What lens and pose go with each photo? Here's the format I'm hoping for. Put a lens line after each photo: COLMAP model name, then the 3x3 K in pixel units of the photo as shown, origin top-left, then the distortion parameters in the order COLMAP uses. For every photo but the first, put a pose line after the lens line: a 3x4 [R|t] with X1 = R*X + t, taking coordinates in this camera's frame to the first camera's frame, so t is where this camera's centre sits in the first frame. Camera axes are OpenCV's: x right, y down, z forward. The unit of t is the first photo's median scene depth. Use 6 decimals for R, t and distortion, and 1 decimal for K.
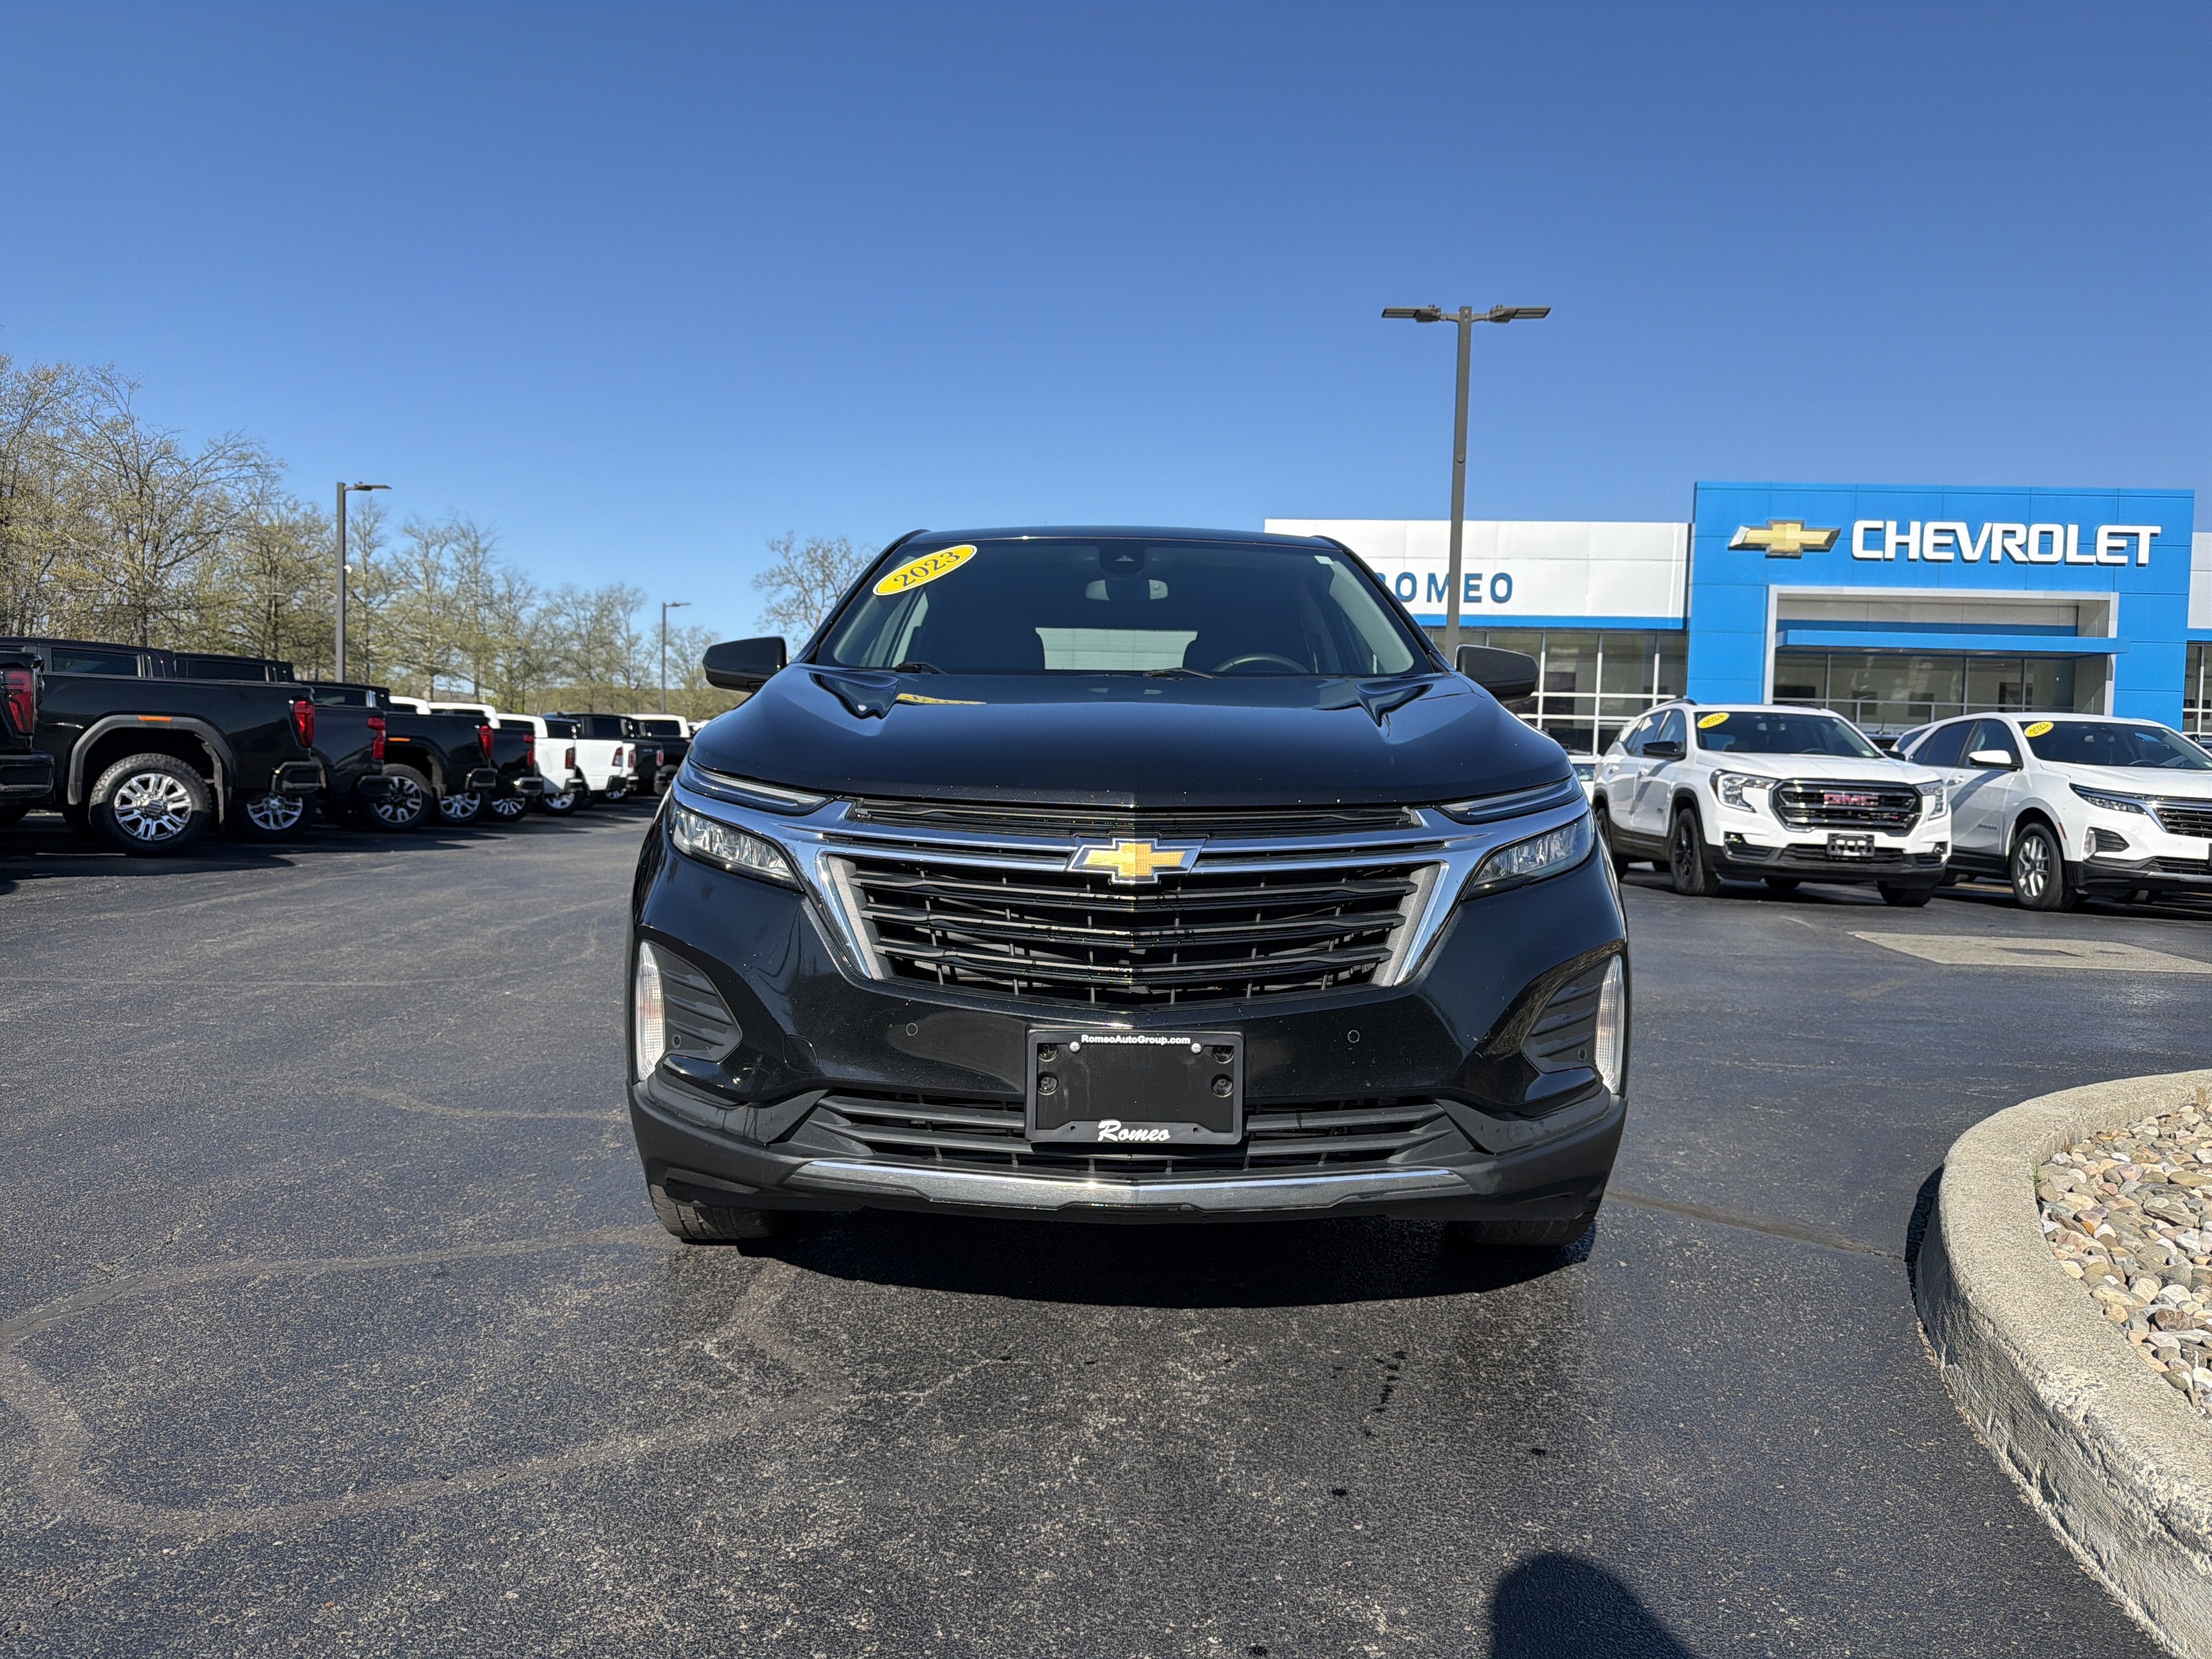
lens RADIAL K [[1579.3, 0, 1121.8], [0, 1579.3, 841.8], [0, 0, 1]] dist [0.024494, -0.031752]
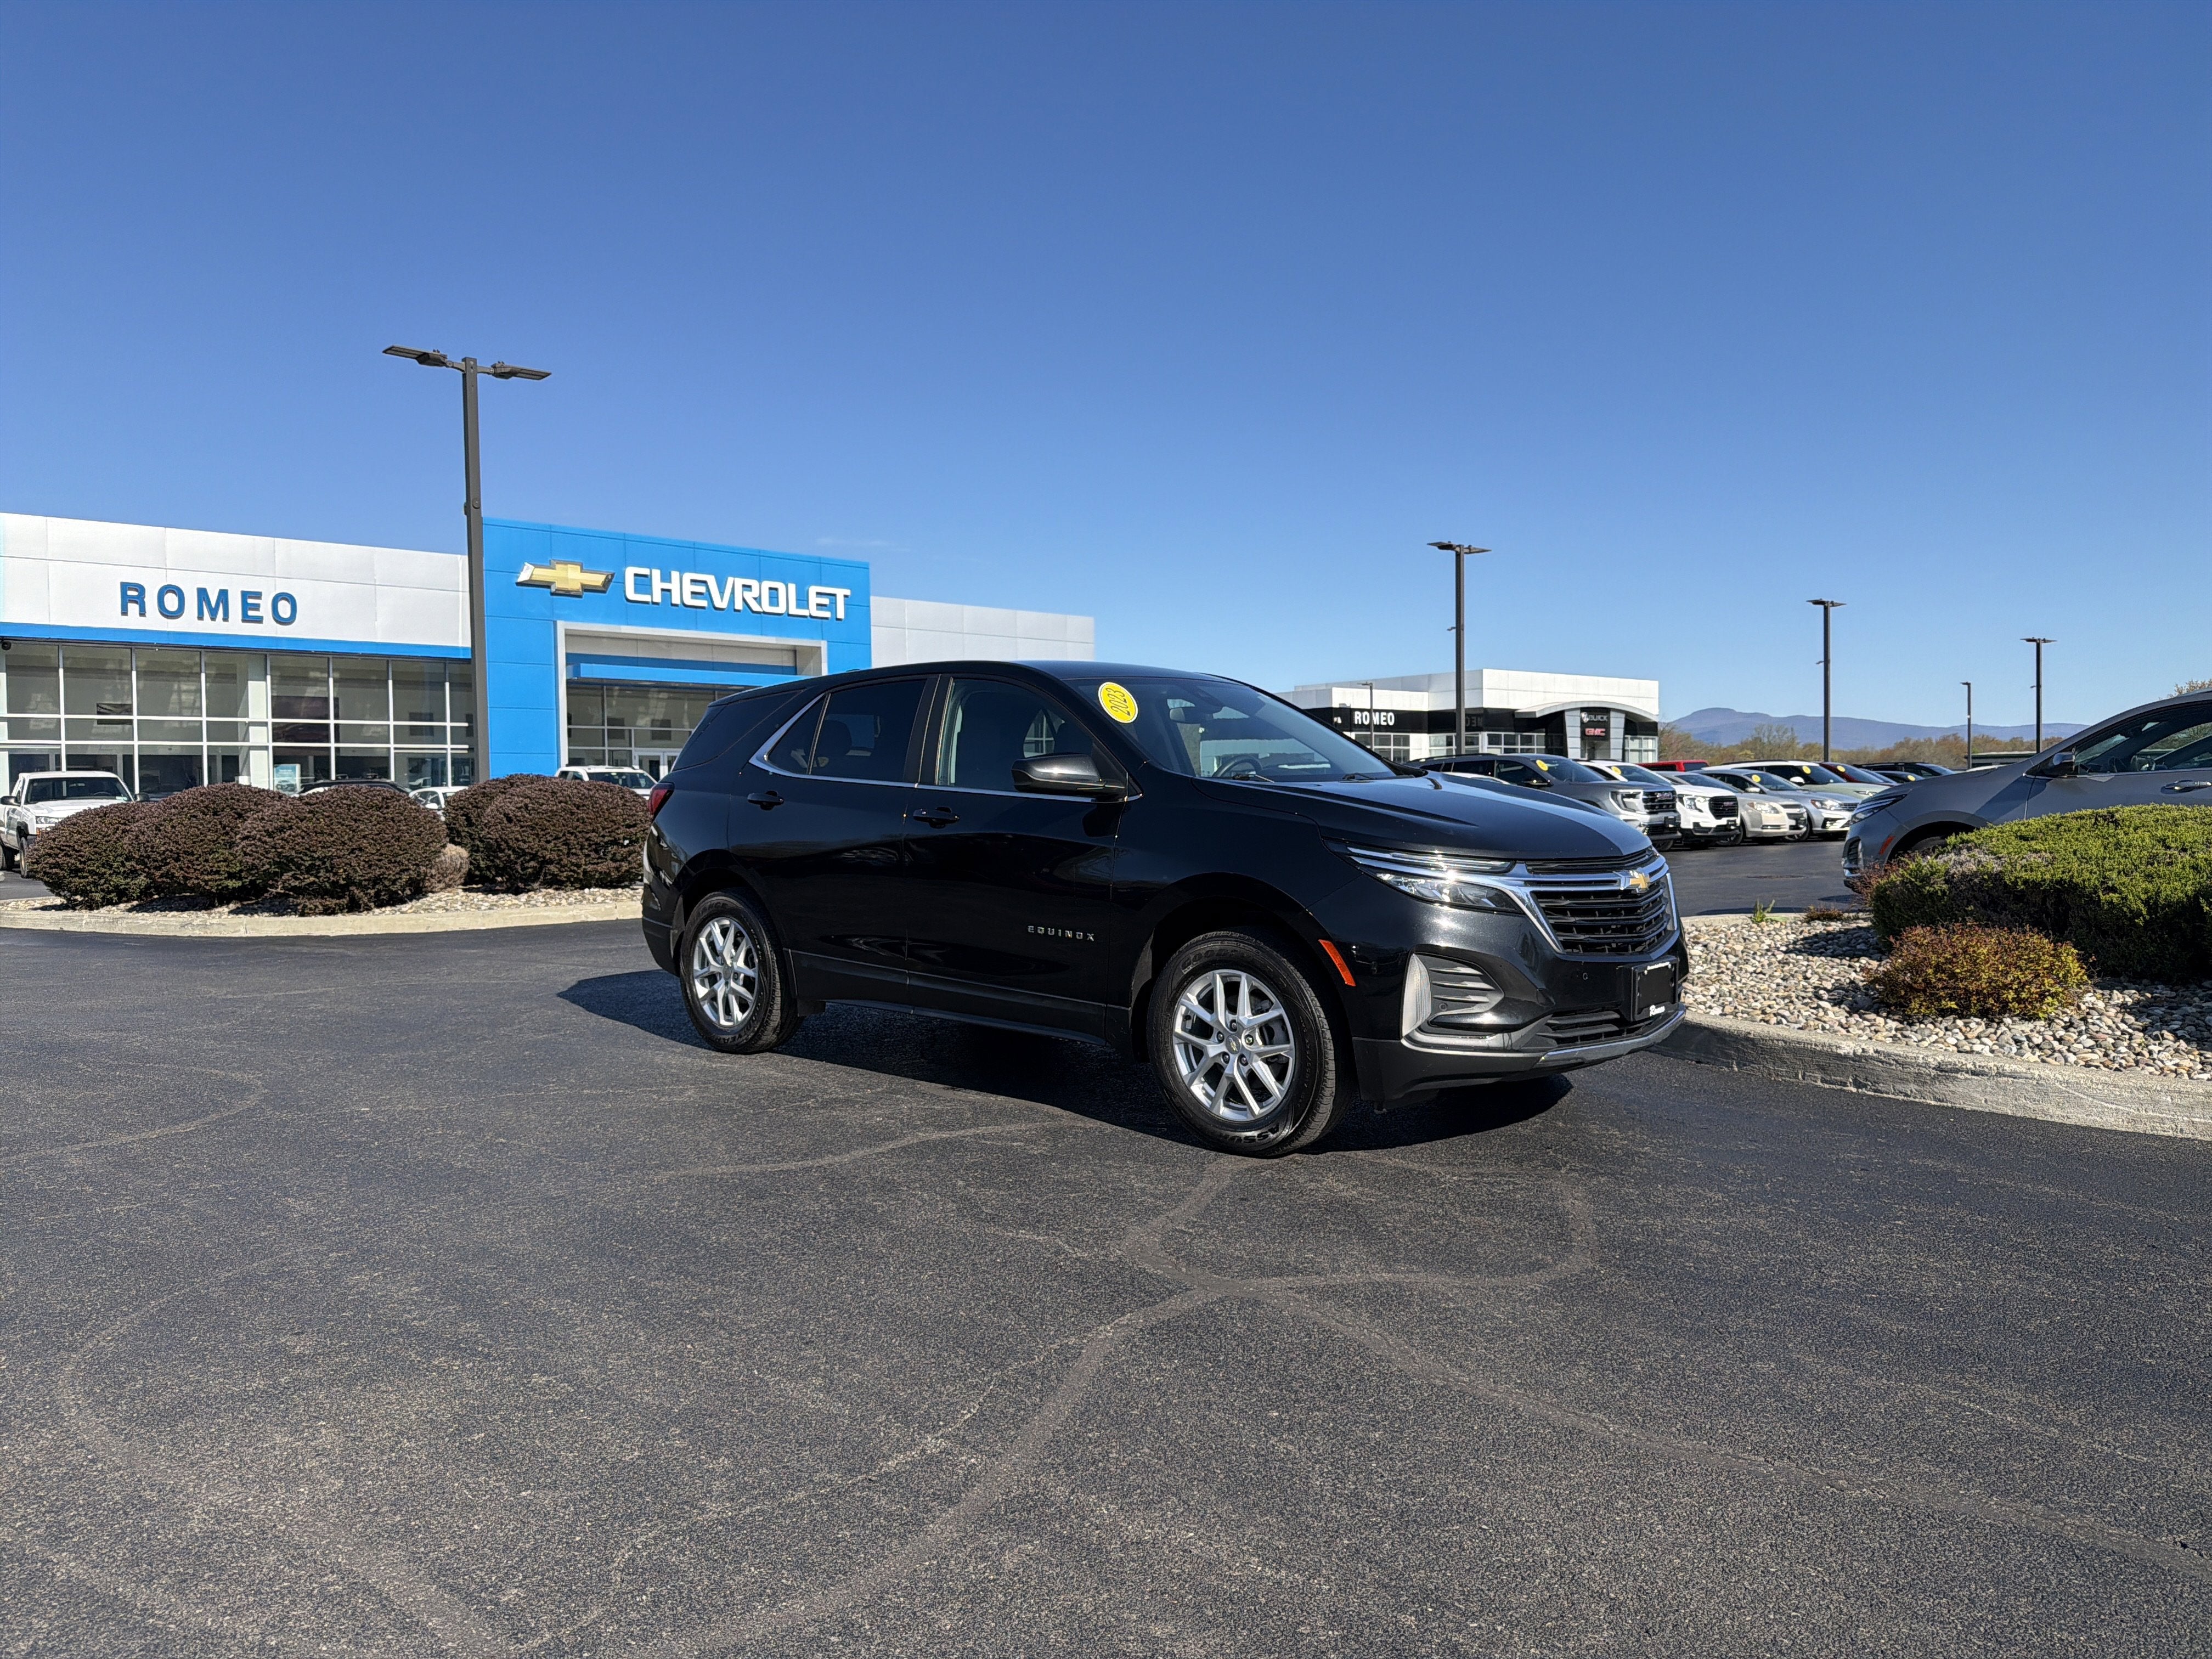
lens RADIAL K [[1579.3, 0, 1112.7], [0, 1579.3, 830.5], [0, 0, 1]] dist [0.024494, -0.031752]
pose [[0.672451, -0.052217, 0.738298, -0.139195], [0.064760, 0.997834, 0.011588, -0.008662], [-0.737303, 0.040020, 0.674375, 0.006819]]
